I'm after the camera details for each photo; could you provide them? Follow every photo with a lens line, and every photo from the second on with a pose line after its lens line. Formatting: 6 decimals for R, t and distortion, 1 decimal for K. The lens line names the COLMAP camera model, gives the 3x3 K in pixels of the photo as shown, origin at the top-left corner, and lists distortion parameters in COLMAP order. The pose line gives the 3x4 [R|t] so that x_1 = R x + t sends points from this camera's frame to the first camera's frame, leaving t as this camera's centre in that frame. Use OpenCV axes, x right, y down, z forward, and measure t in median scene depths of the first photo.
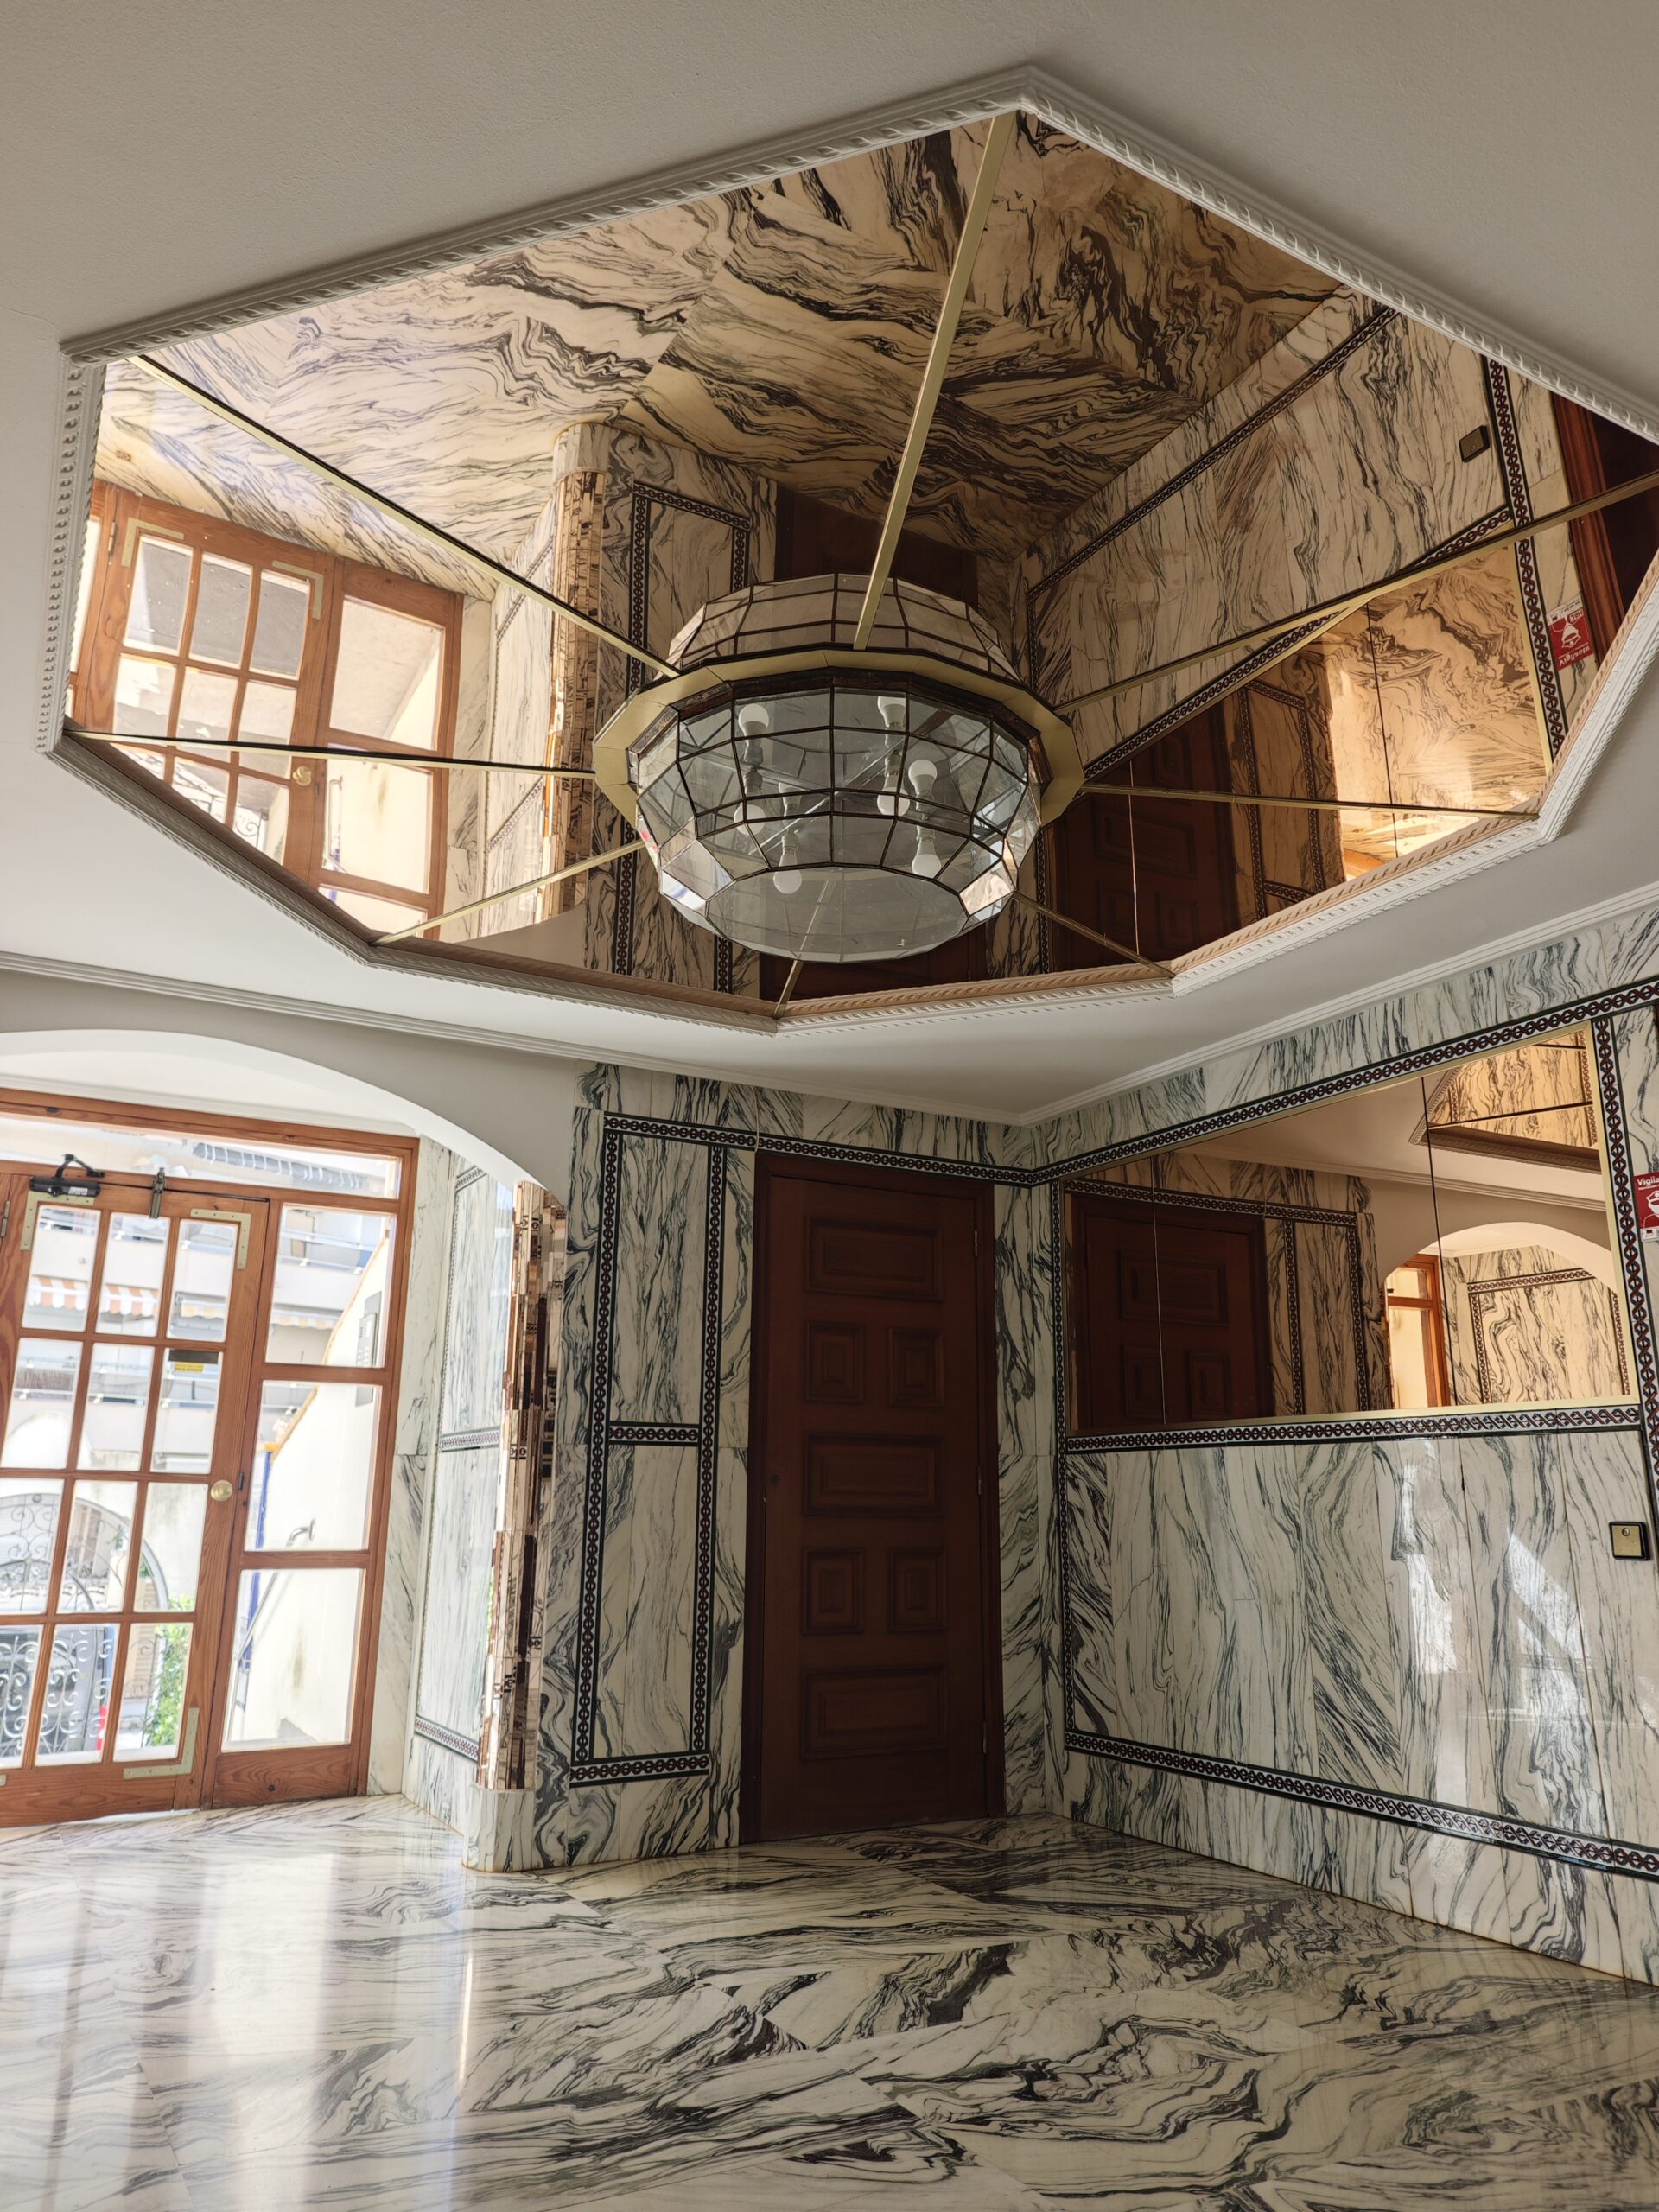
lens RADIAL K [[1511.9, 0, 829.5], [0, 1511.9, 1106.0], [0, 0, 1]] dist [0.015930, 0.029467]
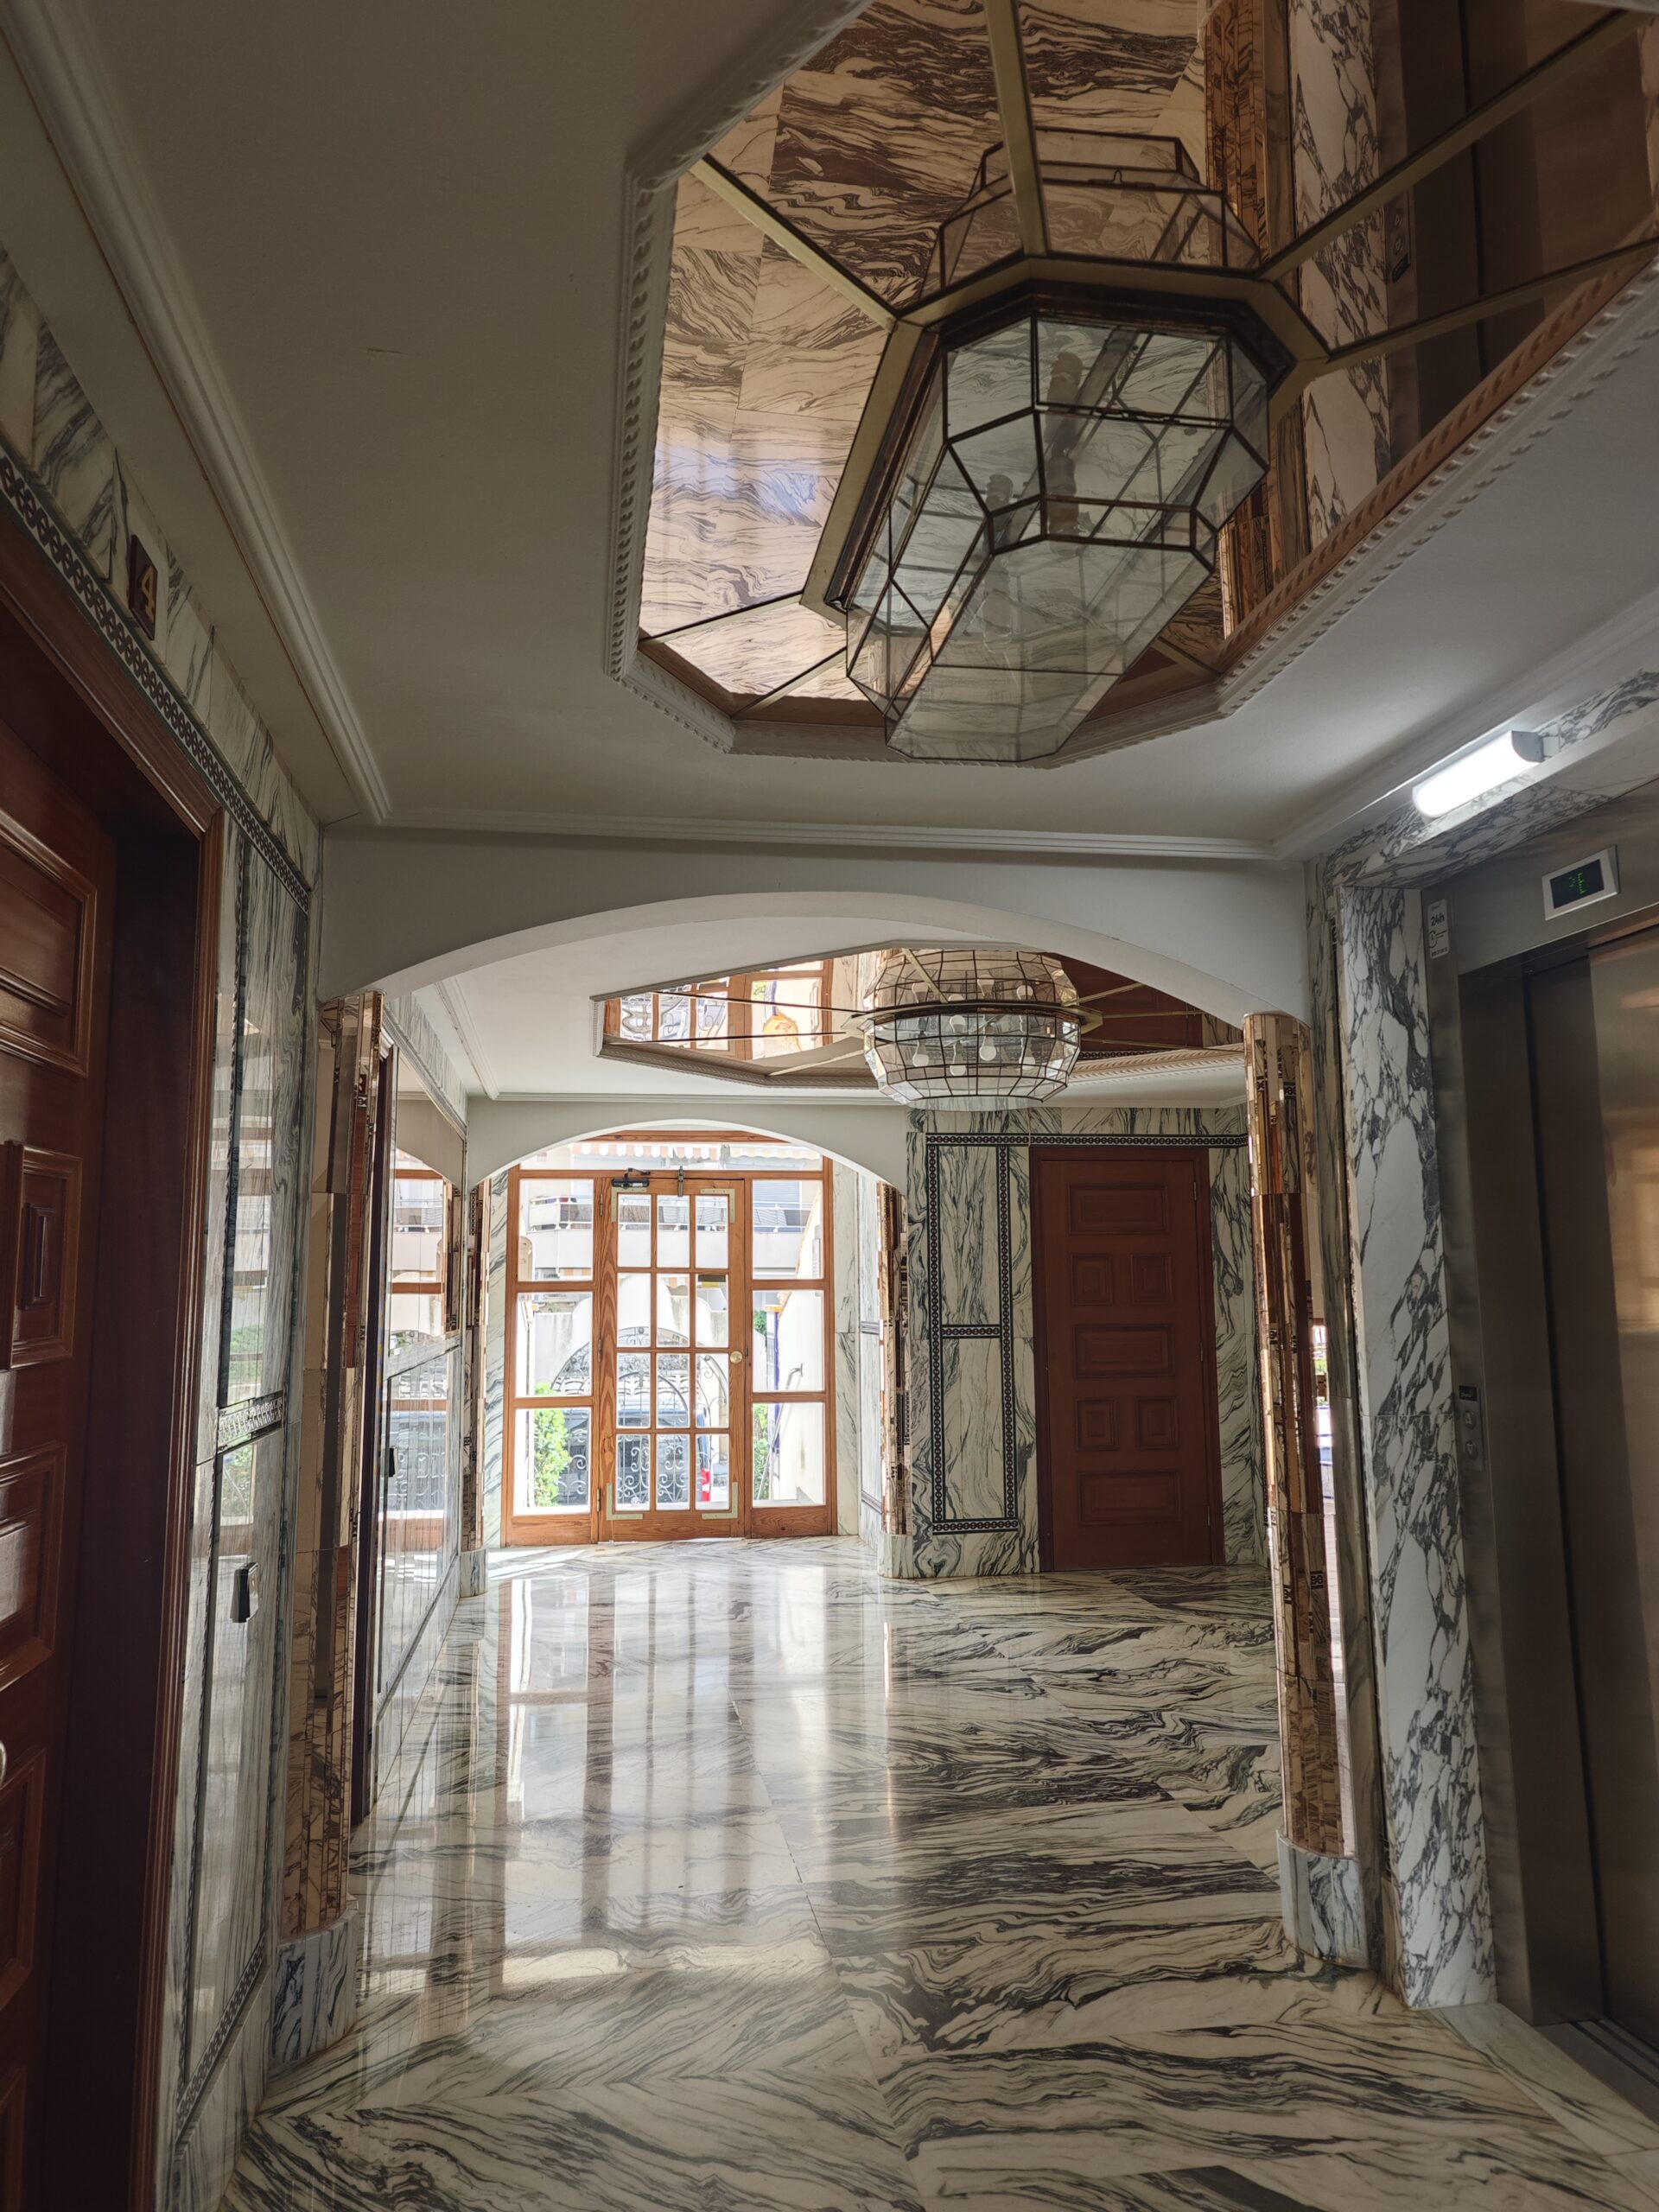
lens RADIAL K [[1511.9, 0, 829.5], [0, 1511.9, 1106.0], [0, 0, 1]] dist [0.015930, 0.029467]
pose [[0.940578, -0.057436, -0.334686, 0.285650], [0.103954, 0.986976, 0.122769, -0.226864], [0.323276, -0.150266, 0.934298, -0.506997]]
